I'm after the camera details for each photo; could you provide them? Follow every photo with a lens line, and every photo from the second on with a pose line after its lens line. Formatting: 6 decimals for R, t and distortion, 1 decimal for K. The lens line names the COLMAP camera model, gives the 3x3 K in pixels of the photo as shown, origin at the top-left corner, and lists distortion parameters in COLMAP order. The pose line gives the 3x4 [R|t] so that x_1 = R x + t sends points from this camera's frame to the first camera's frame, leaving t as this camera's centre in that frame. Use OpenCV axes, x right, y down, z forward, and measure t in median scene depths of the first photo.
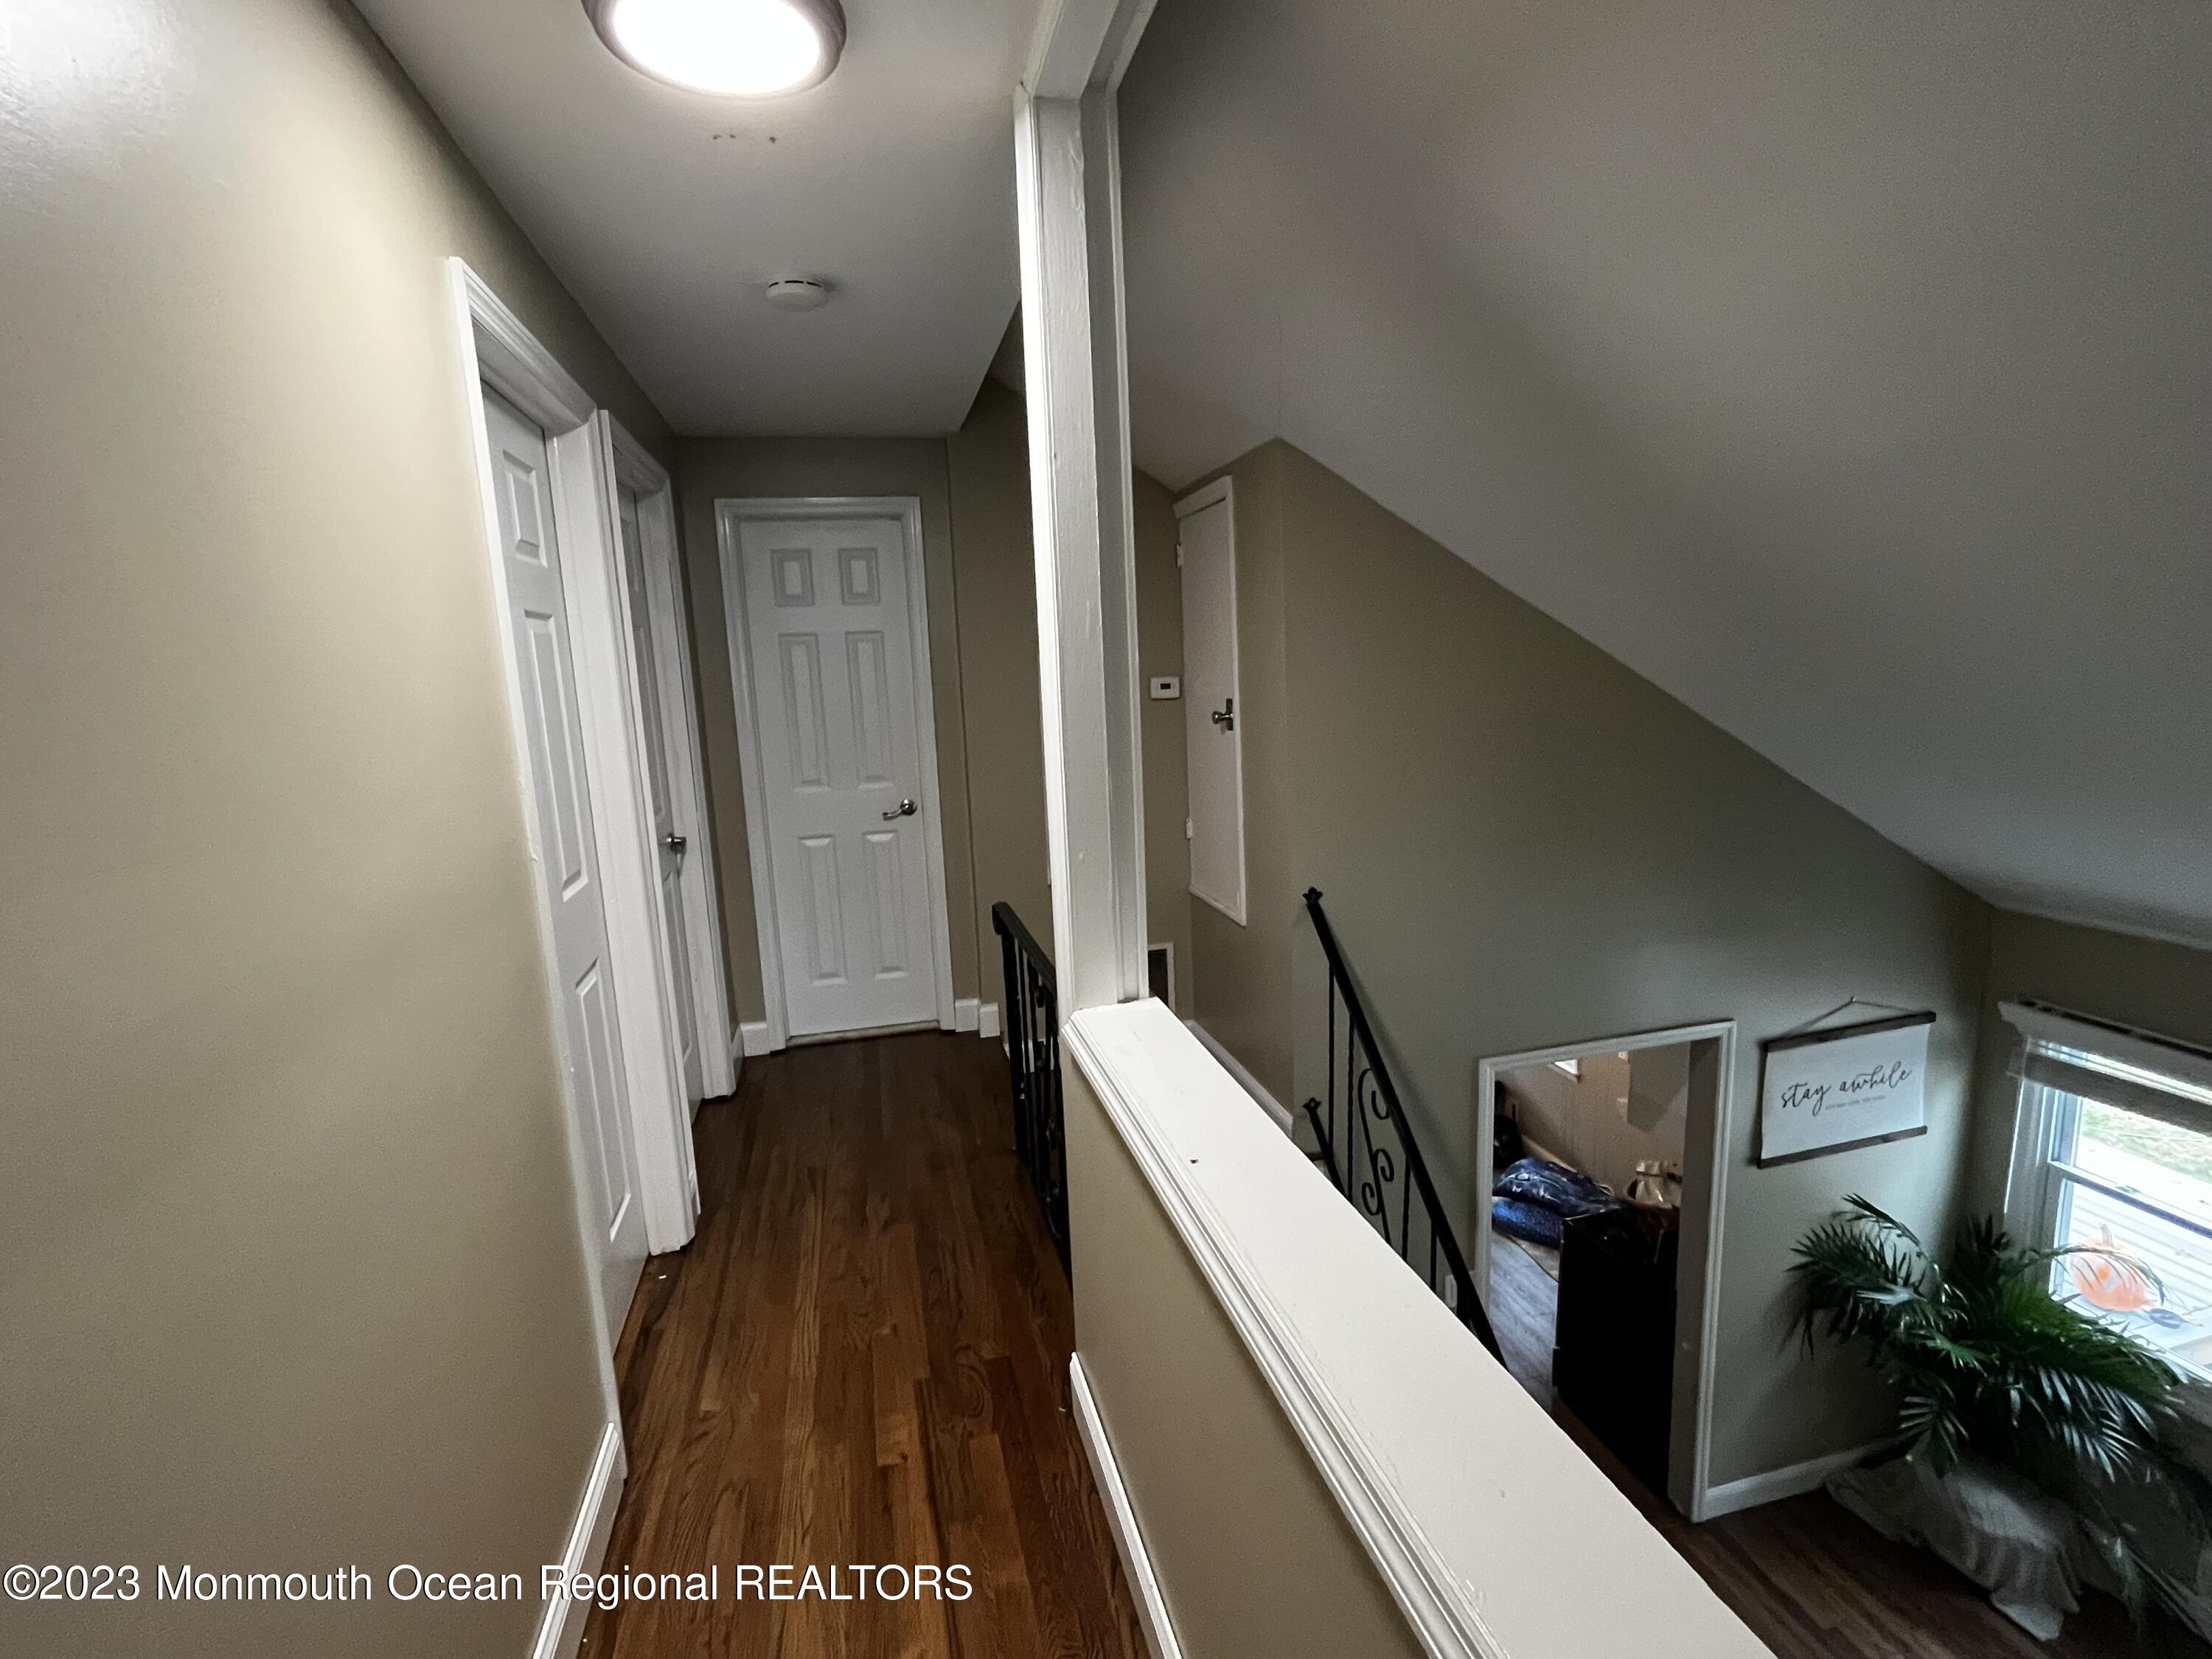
lens RADIAL K [[1025.8, 0, 1106.0], [0, 1025.8, 829.5], [0, 0, 1]] dist [0.000051, -0.000686]
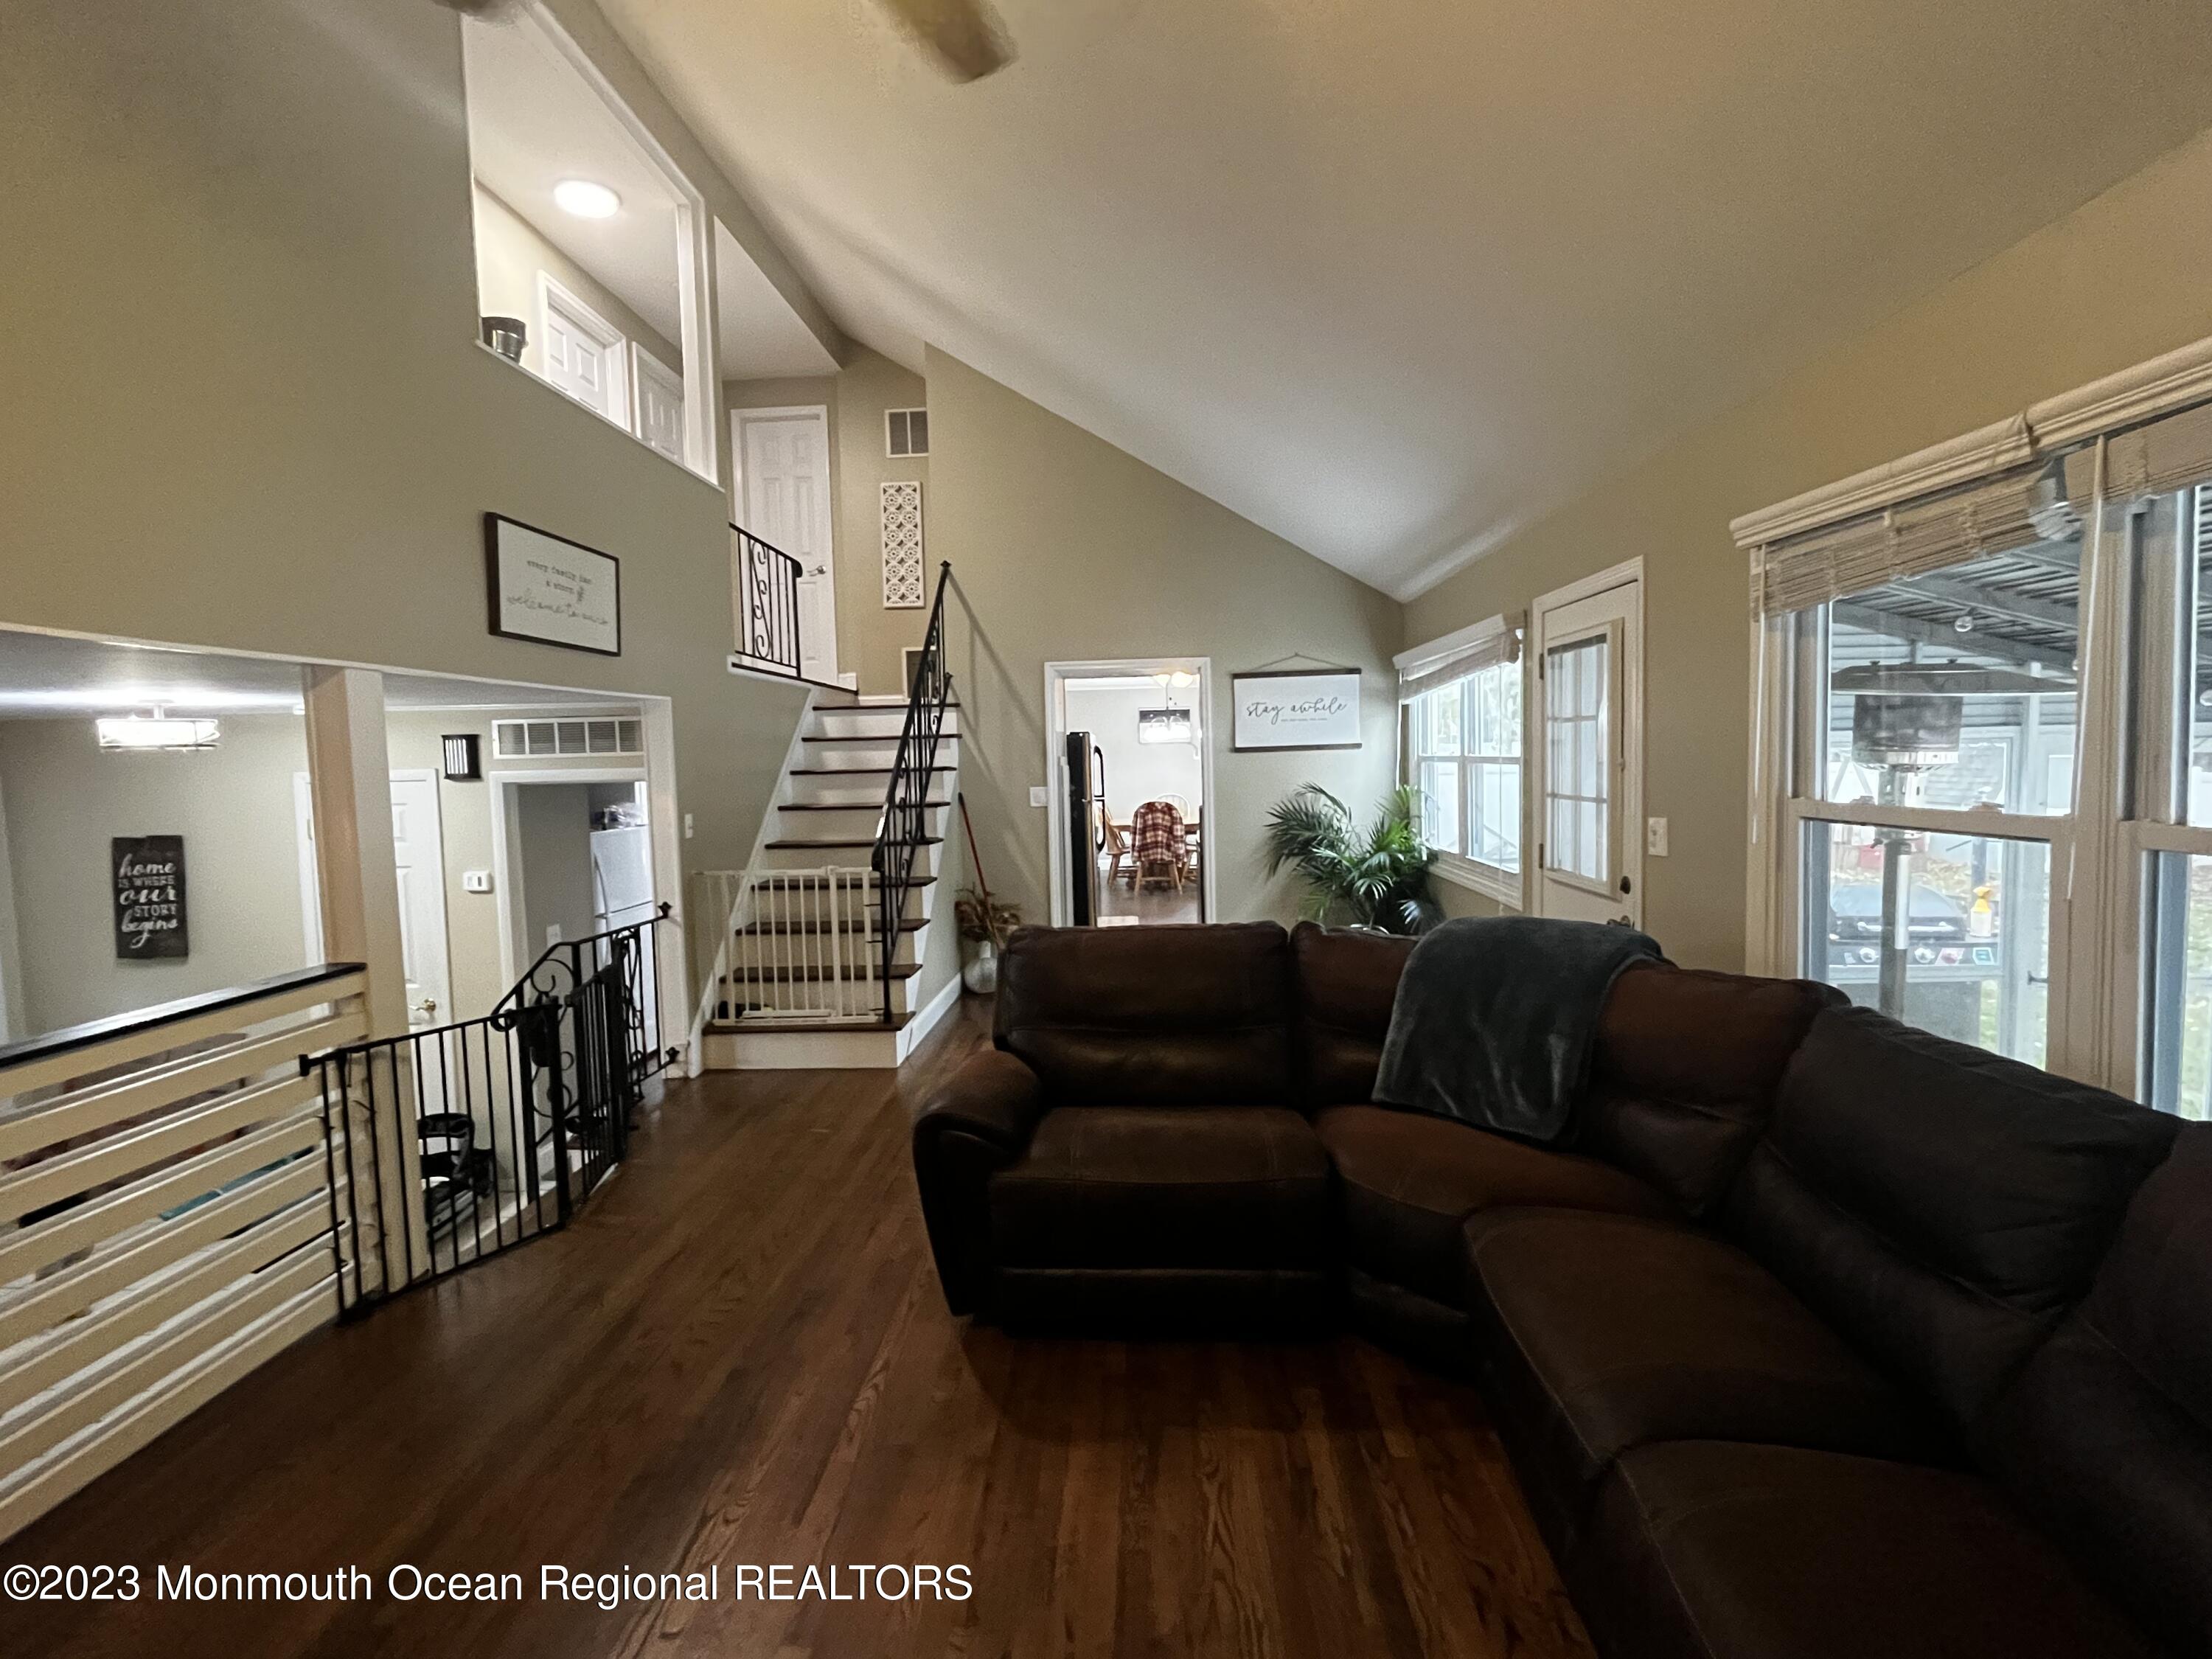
lens RADIAL K [[1025.8, 0, 1106.0], [0, 1025.8, 829.5], [0, 0, 1]] dist [0.000051, -0.000686]
pose [[0.955364, 0.042281, -0.292391, 0.923643], [-0.066590, 0.995056, -0.073688, 0.587397], [0.287830, 0.089869, 0.953456, -0.642977]]
